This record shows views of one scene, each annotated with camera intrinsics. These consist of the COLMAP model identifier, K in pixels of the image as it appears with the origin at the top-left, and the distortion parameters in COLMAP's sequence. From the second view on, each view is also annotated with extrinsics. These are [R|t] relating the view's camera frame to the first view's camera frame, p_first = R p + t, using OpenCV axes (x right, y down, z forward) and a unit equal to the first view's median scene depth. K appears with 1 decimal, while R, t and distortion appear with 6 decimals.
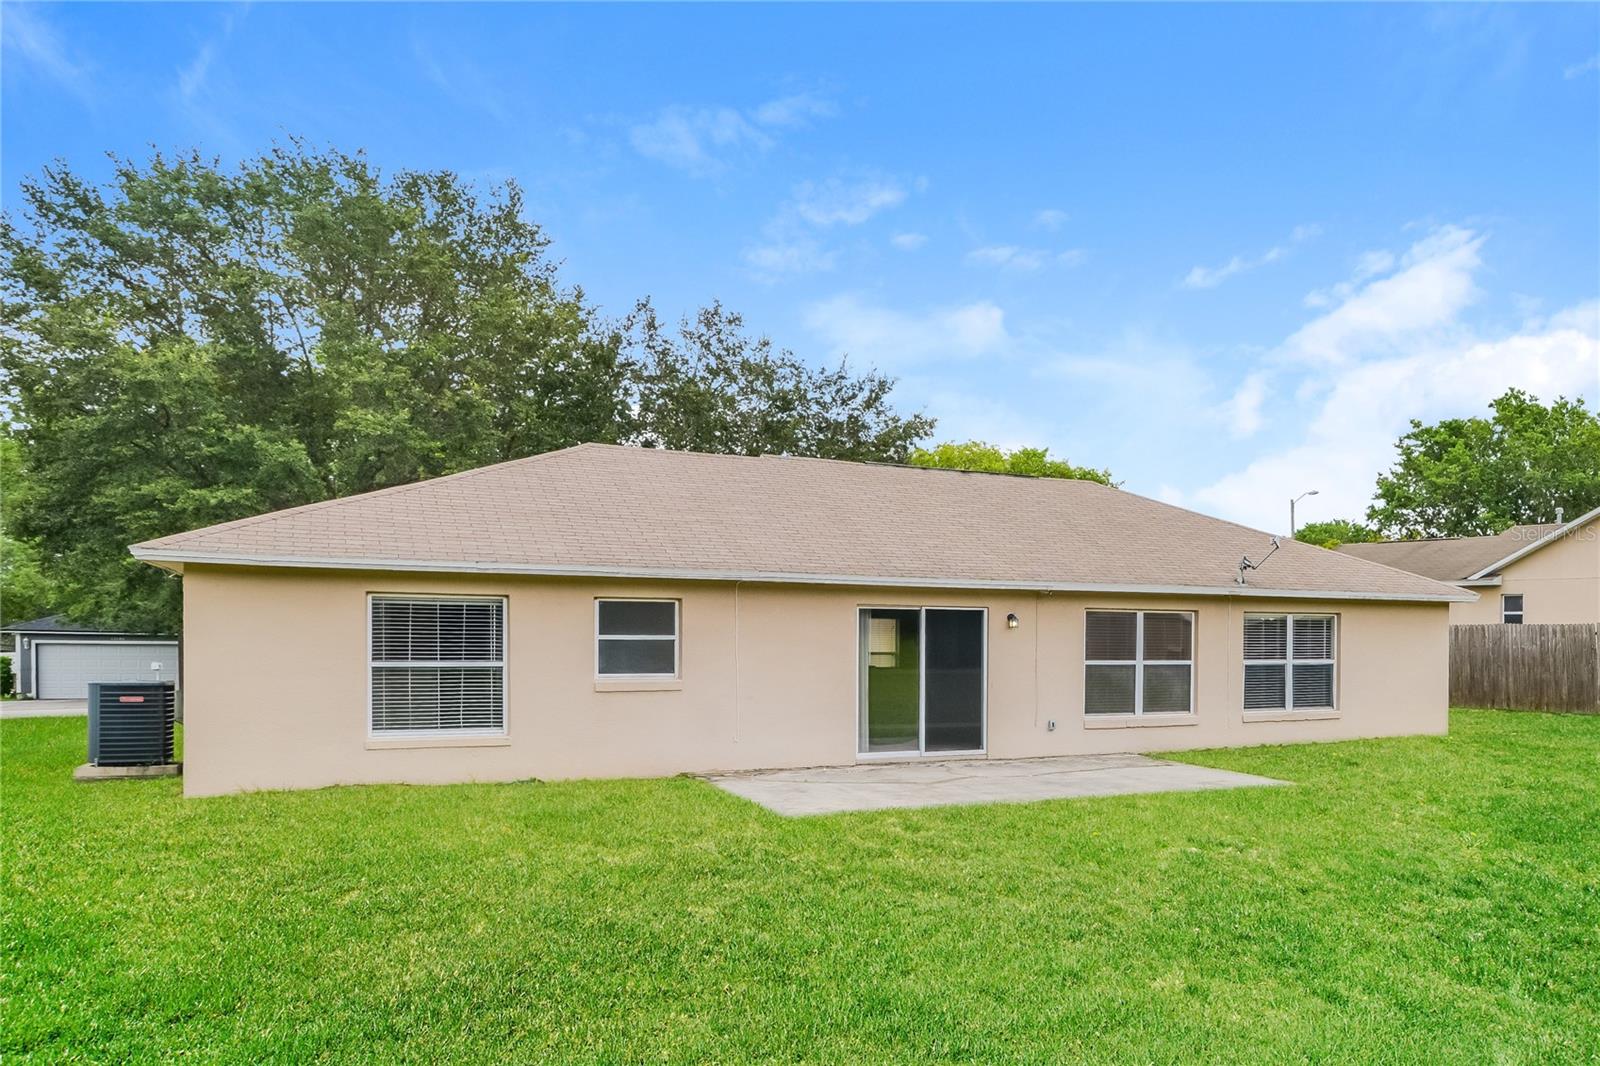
lens RADIAL K [[733.7, 0, 810.6], [0, 733.7, 535.5], [0, 0, 1]] dist [-0.011538, 0.000561]
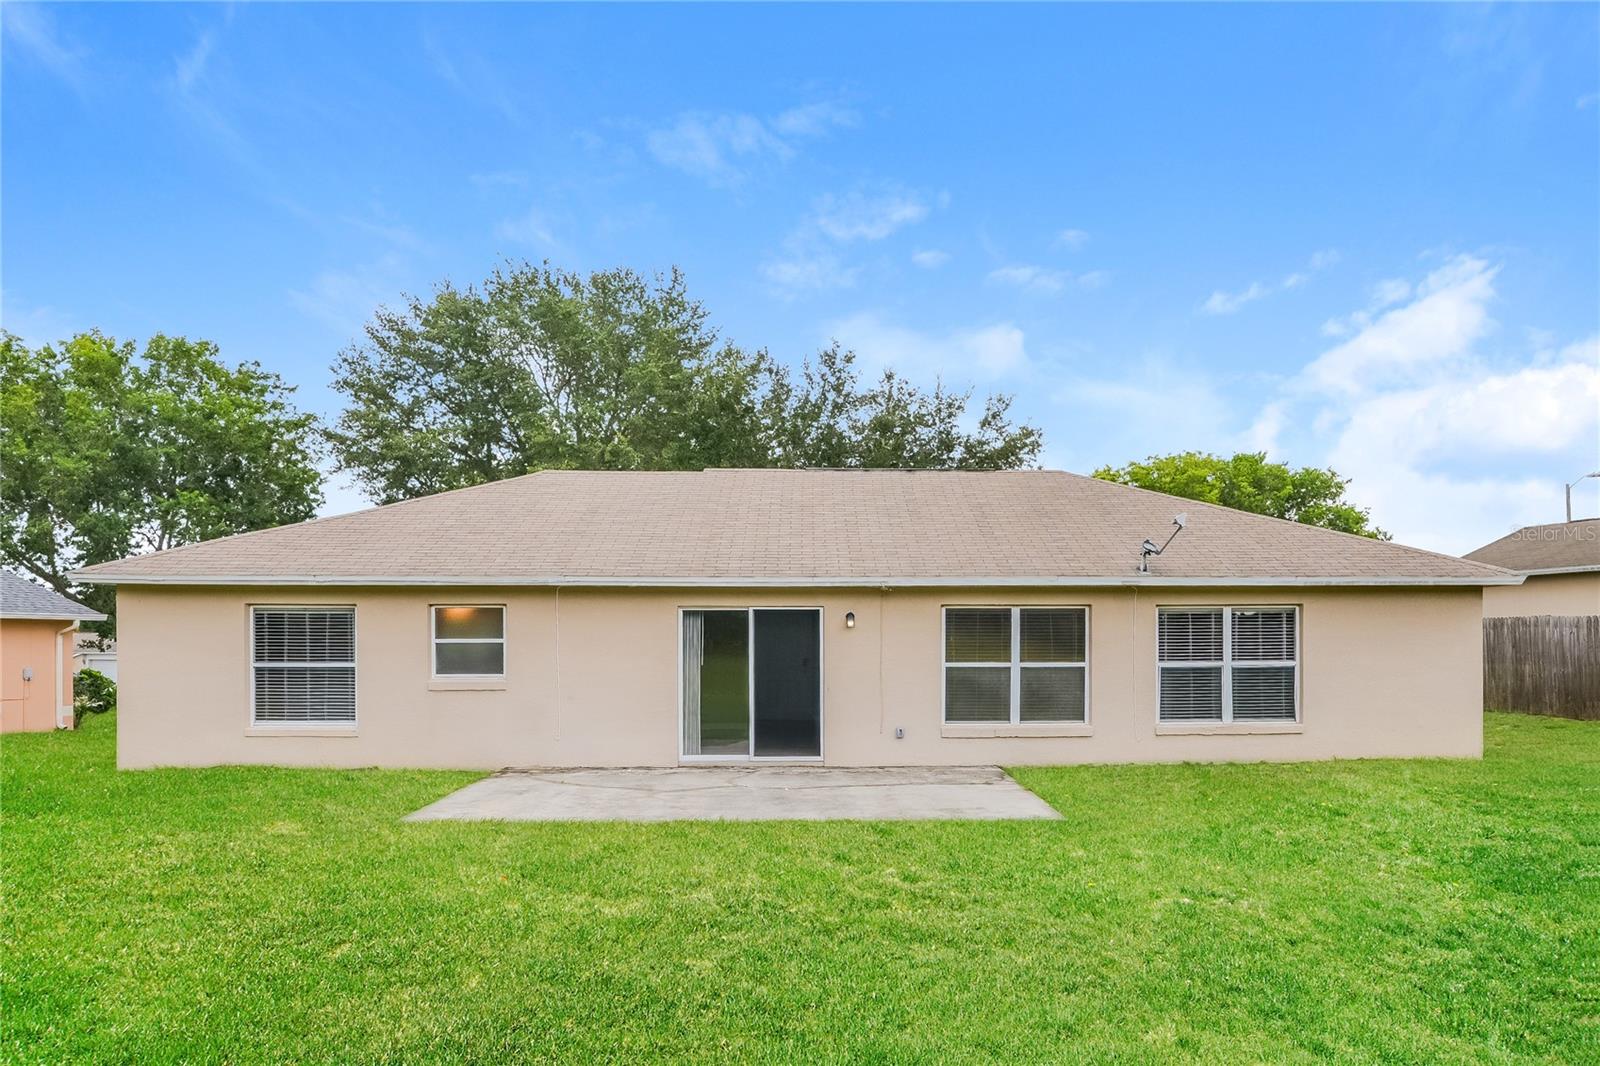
lens RADIAL K [[733.7, 0, 806.8], [0, 733.7, 532.1], [0, 0, 1]] dist [-0.011538, 0.000561]
pose [[0.965262, -0.047252, -0.256975, 0.446180], [0.044102, 0.998865, -0.018013, 0.017564], [0.257535, 0.006054, 0.966250, 0.072245]]
